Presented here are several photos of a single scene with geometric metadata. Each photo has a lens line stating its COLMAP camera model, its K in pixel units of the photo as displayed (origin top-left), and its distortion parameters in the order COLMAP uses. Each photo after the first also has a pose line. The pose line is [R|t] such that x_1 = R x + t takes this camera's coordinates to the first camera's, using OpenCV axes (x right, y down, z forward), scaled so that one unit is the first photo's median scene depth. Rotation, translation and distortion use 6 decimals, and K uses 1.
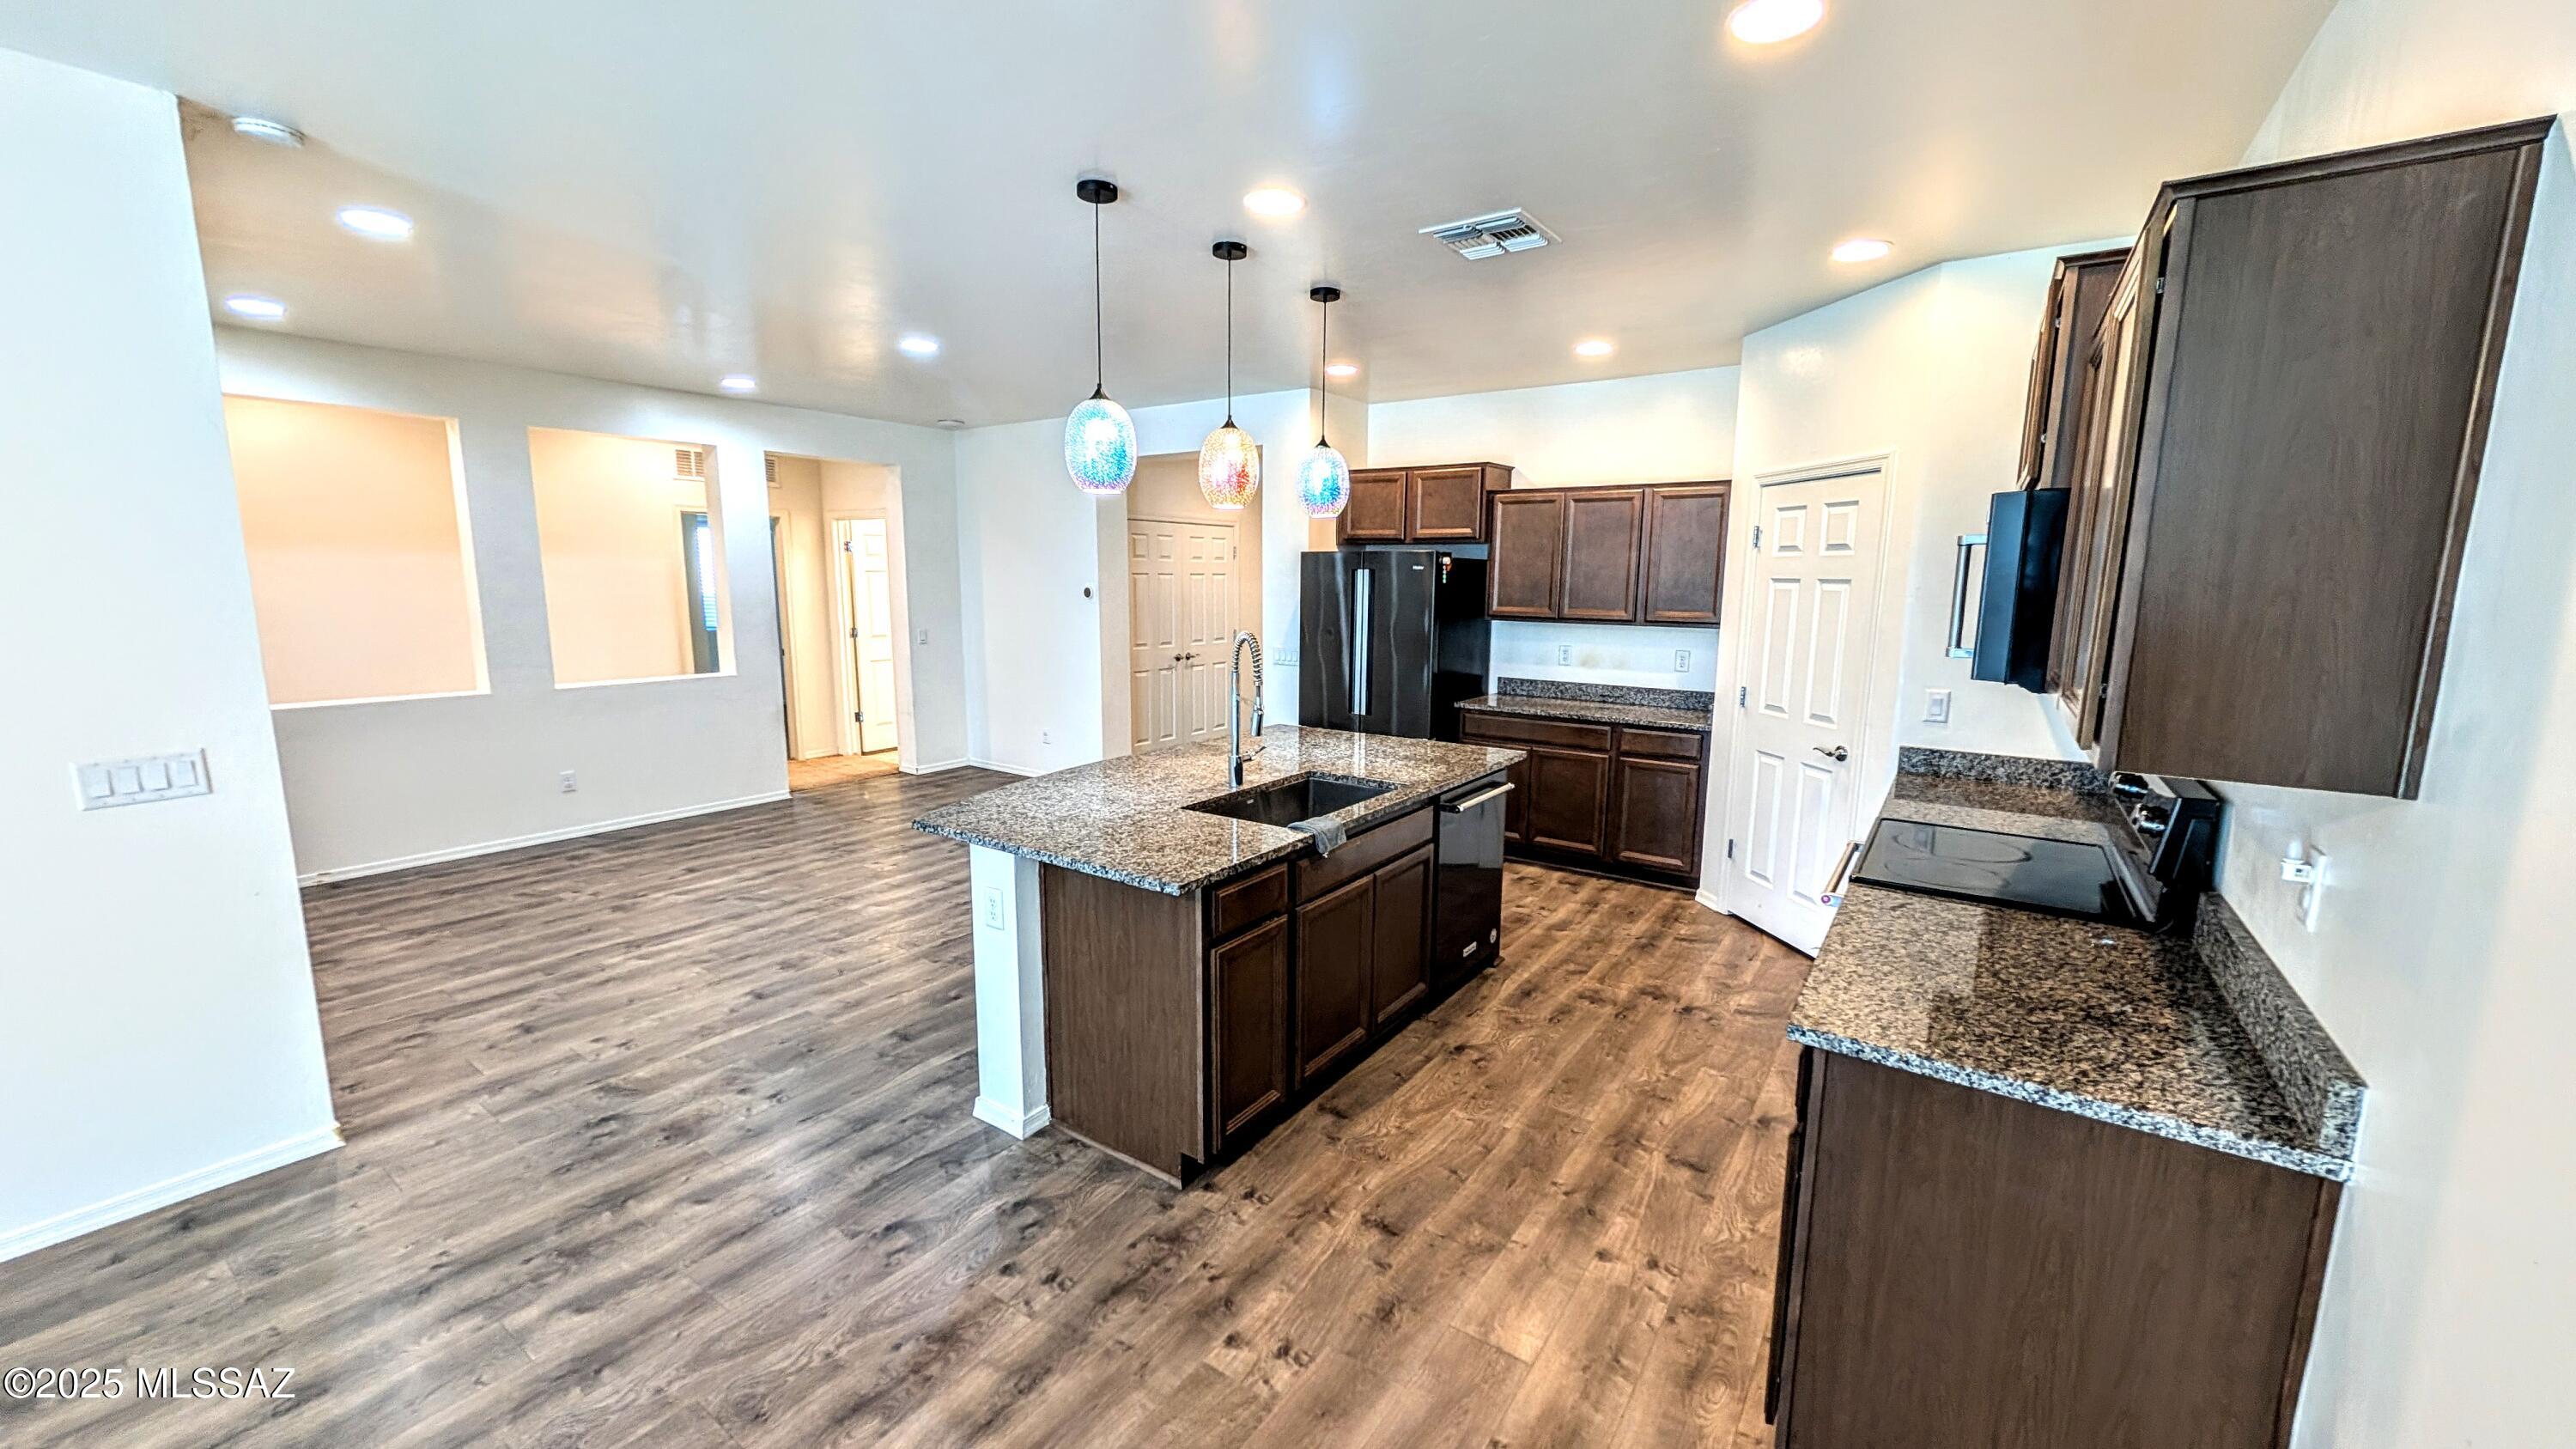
lens RADIAL K [[967.5, 0, 1292.1], [0, 967.5, 729.5], [0, 0, 1]] dist [0.001109, -0.000454]
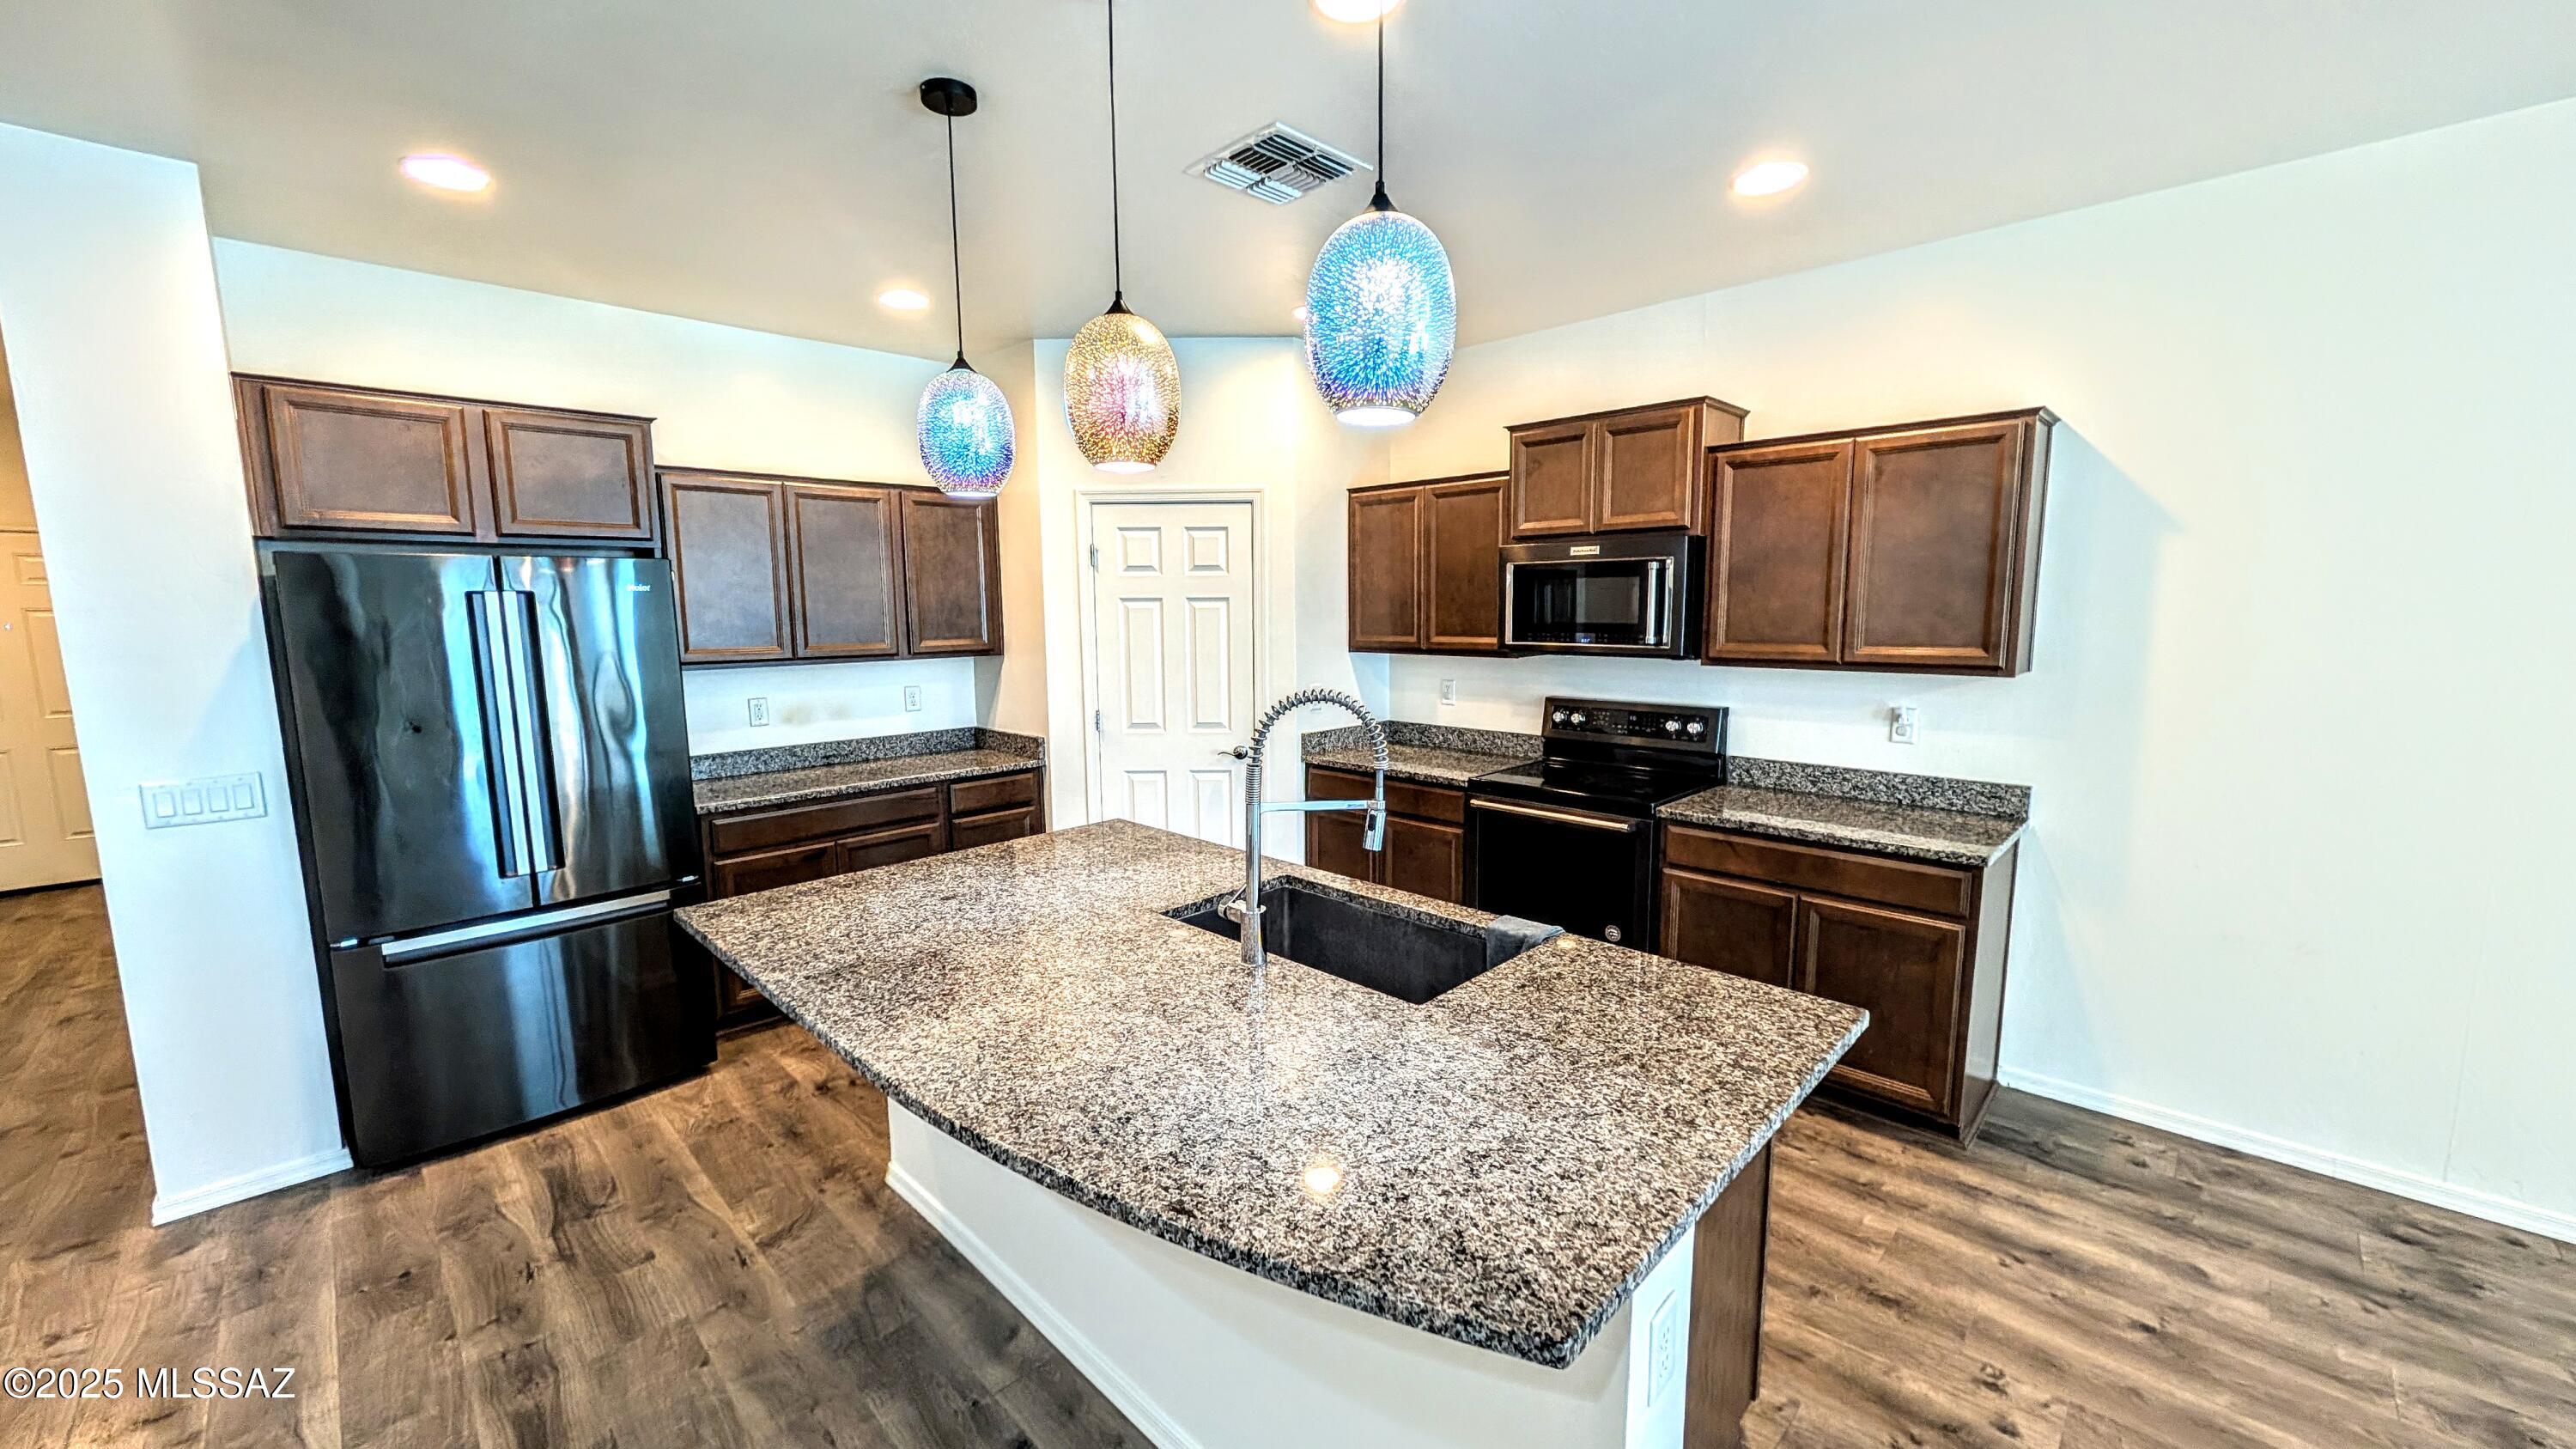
lens RADIAL K [[967.5, 0, 1288.6], [0, 967.5, 728.3], [0, 0, 1]] dist [0.001109, -0.000454]
pose [[0.170437, -0.139414, 0.975456, -0.497126], [0.166549, 0.979773, 0.110931, -0.114410], [-0.971191, 0.143554, 0.190209, 0.712157]]
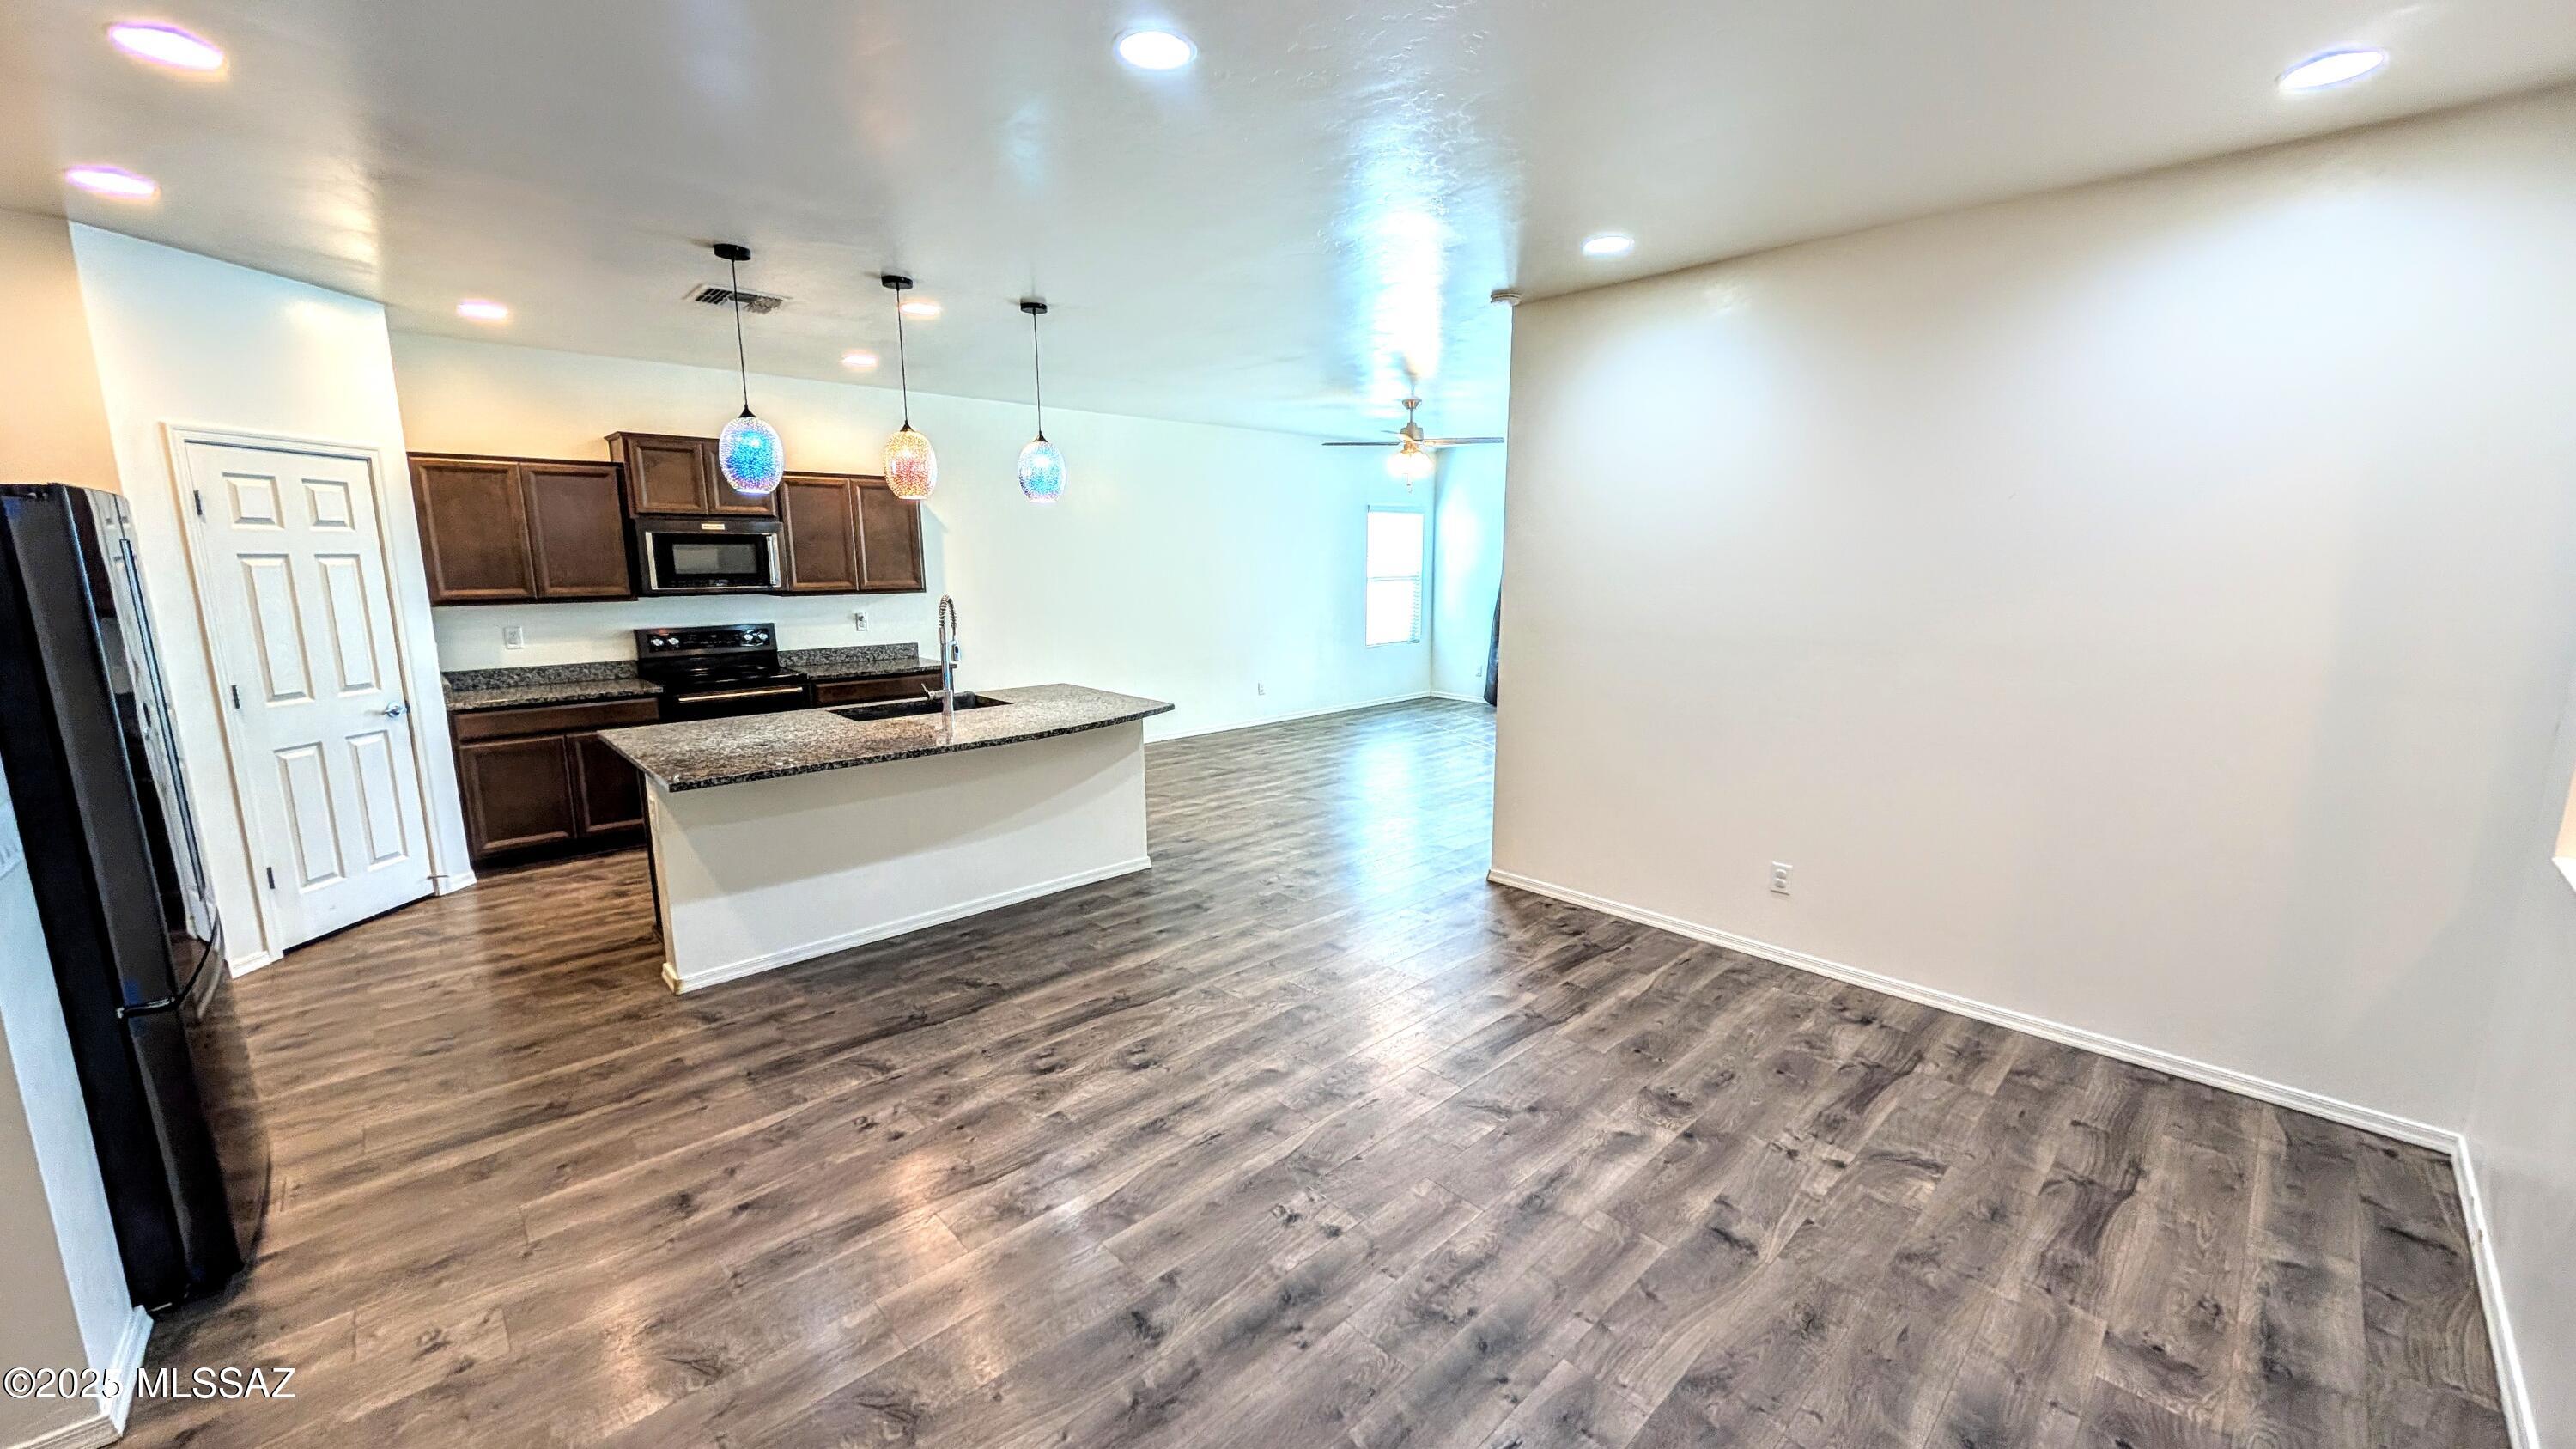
lens RADIAL K [[967.5, 0, 1290.8], [0, 967.5, 727.8], [0, 0, 1]] dist [0.001109, -0.000454]
pose [[-0.979725, -0.044441, 0.195355, -0.654352], [0.022647, 0.944272, 0.328387, -0.293274], [-0.199062, 0.326153, -0.924121, 1.794014]]
